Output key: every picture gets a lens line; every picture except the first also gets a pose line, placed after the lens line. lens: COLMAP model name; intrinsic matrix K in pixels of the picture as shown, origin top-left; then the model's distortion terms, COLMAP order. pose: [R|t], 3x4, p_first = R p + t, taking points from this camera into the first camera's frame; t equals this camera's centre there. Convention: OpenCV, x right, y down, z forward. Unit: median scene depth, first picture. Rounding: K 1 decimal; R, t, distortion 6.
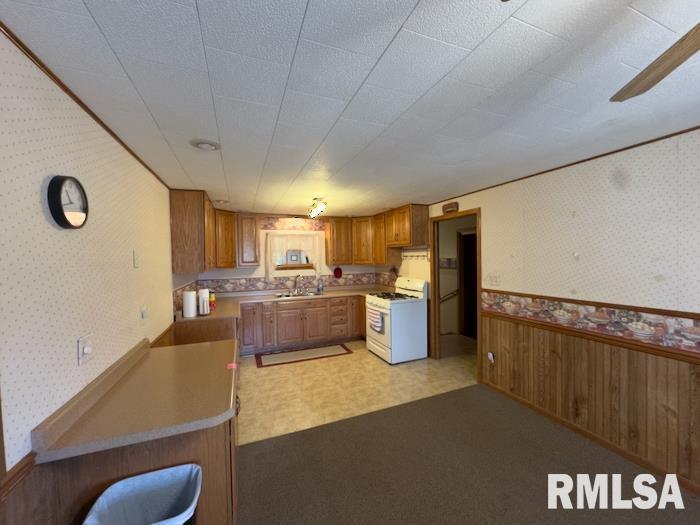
lens RADIAL K [[278.7, 0, 350.8], [0, 278.7, 262.7], [0, 0, 1]] dist [-0.002898, 0.001118]
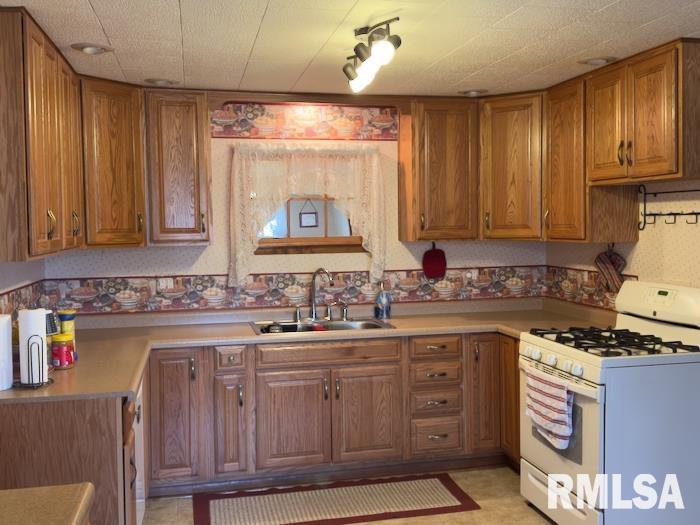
lens RADIAL K [[735.0, 0, 347.9], [0, 735.0, 260.4], [0, 0, 1]] dist [0.089934, 0.000000]
pose [[0.986231, 0.012460, -0.164903, -0.002570], [-0.006686, 0.999346, 0.035527, 0.001226], [0.165238, -0.033936, 0.985670, 0.112091]]
